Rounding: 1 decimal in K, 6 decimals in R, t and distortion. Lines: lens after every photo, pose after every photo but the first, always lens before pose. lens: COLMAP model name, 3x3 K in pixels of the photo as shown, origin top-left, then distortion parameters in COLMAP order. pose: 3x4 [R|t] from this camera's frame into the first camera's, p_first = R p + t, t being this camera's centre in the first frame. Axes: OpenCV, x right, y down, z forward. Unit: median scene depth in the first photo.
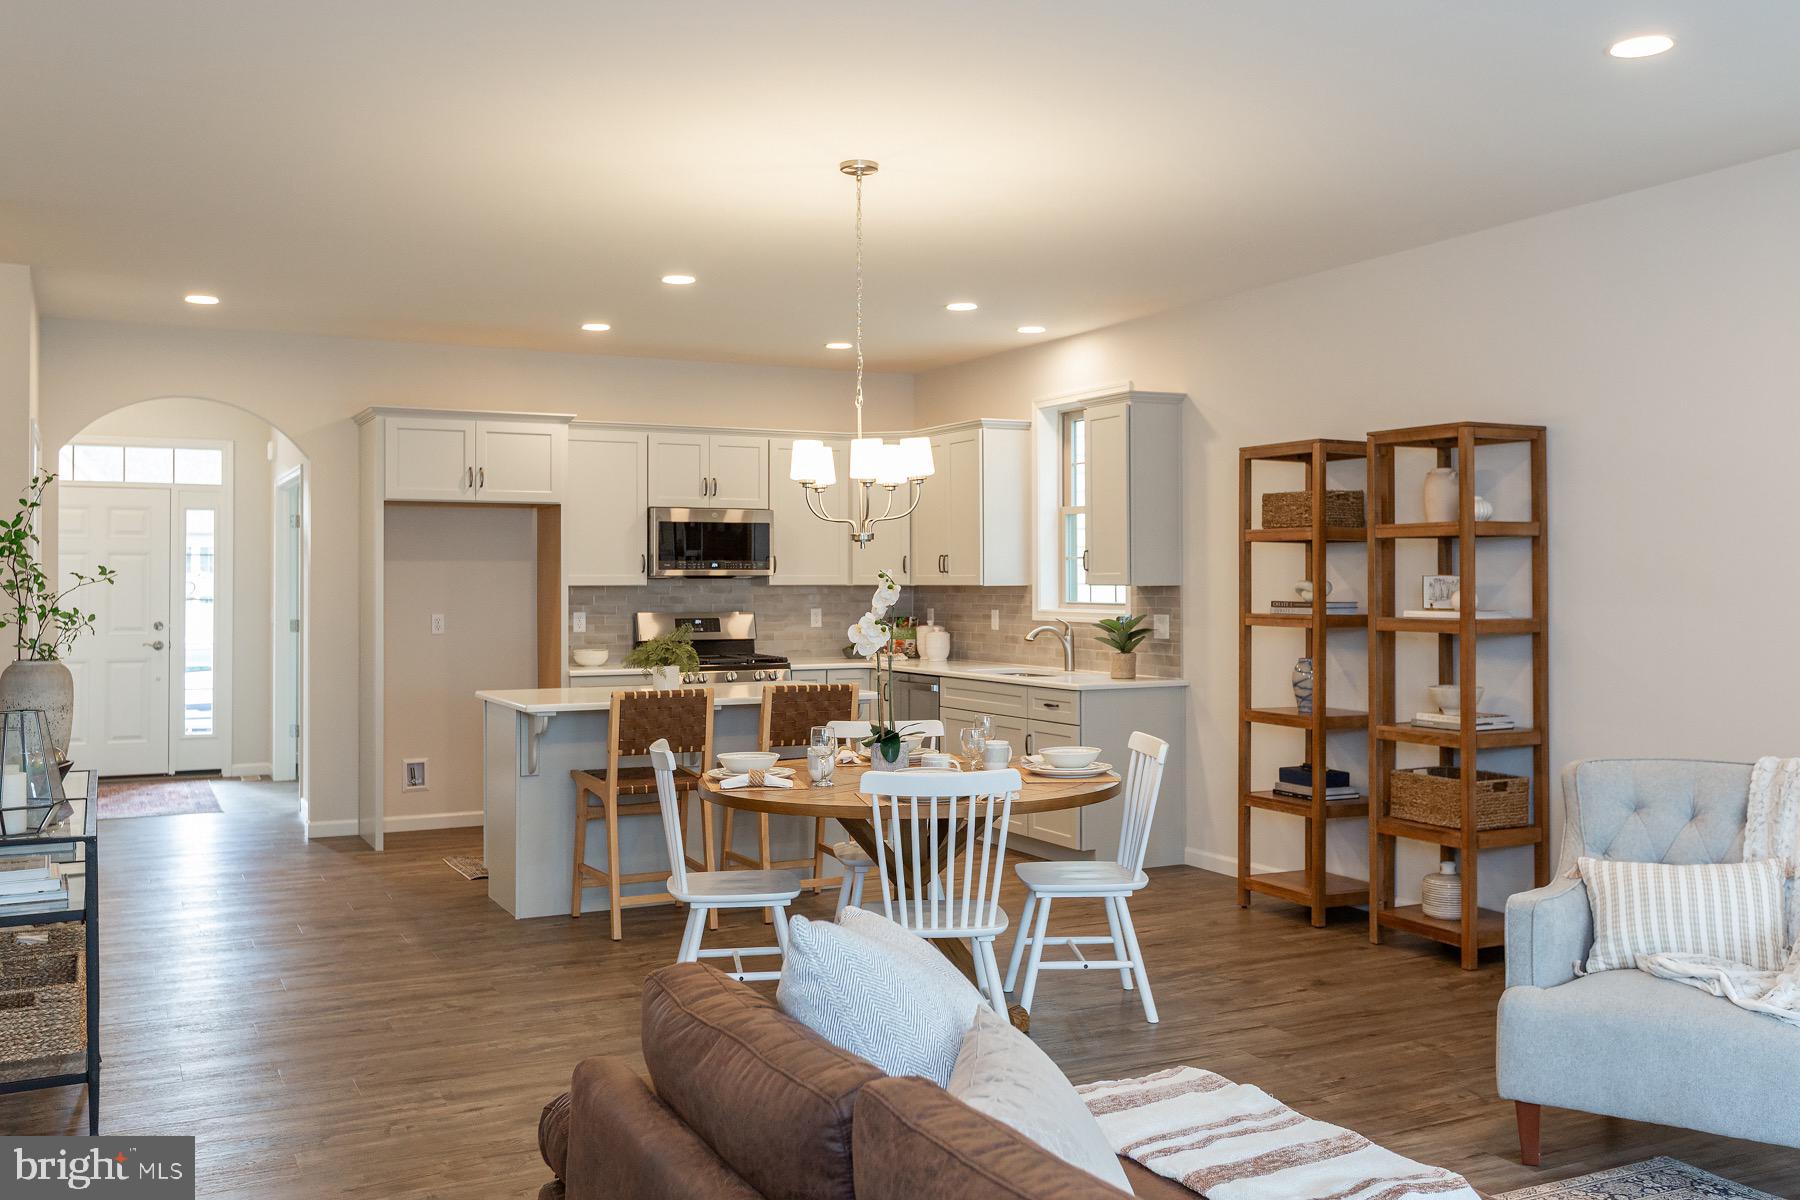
lens RADIAL K [[1573.3, 0, 904.0], [0, 1573.3, 561.4], [0, 0, 1]] dist [-0.003428, 0.002981]
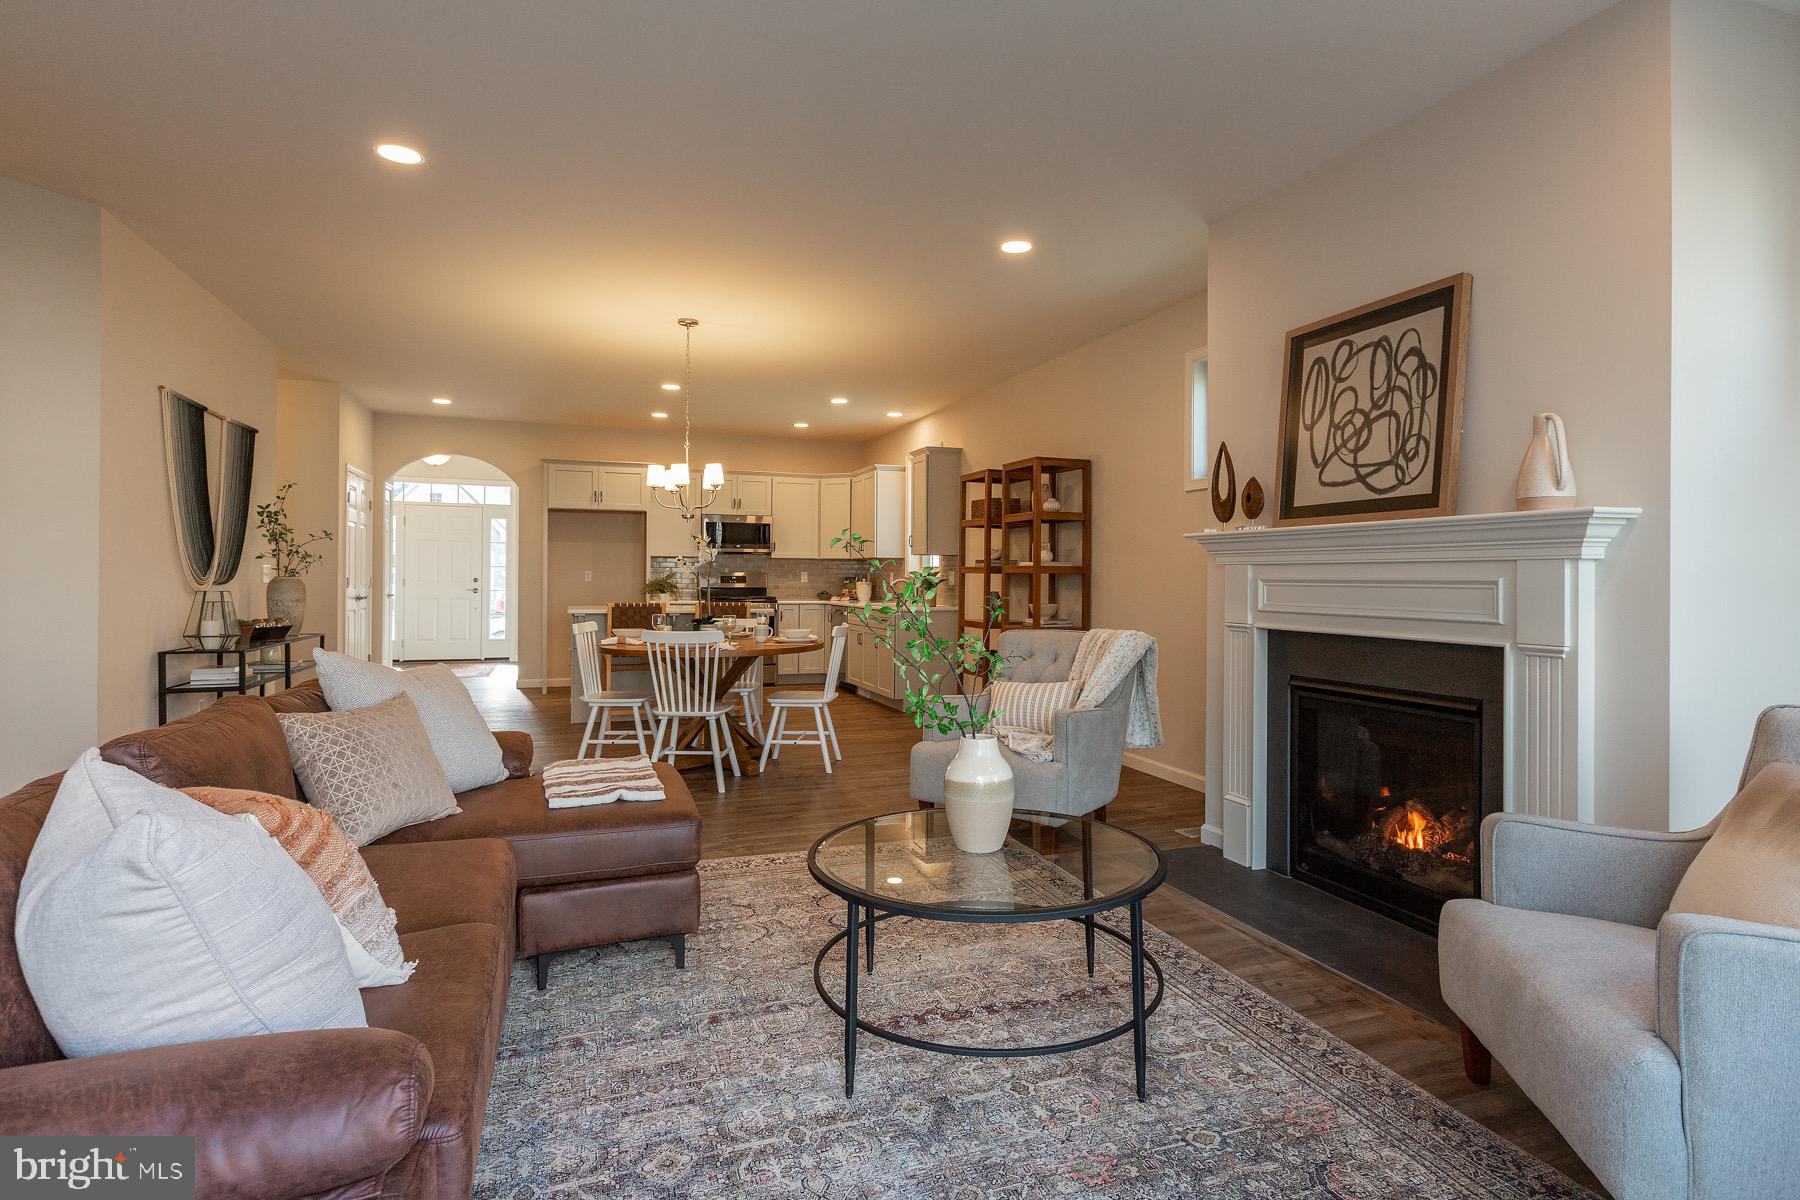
lens RADIAL K [[921.6, 0, 924.3], [0, 921.6, 576.4], [0, 0, 1]] dist [-0.002925, 0.001437]
pose [[0.994796, 0.009283, -0.101460, 0.274639], [-0.008073, 0.999891, 0.012326, 0.030430], [0.101563, -0.011442, 0.994763, -0.062396]]
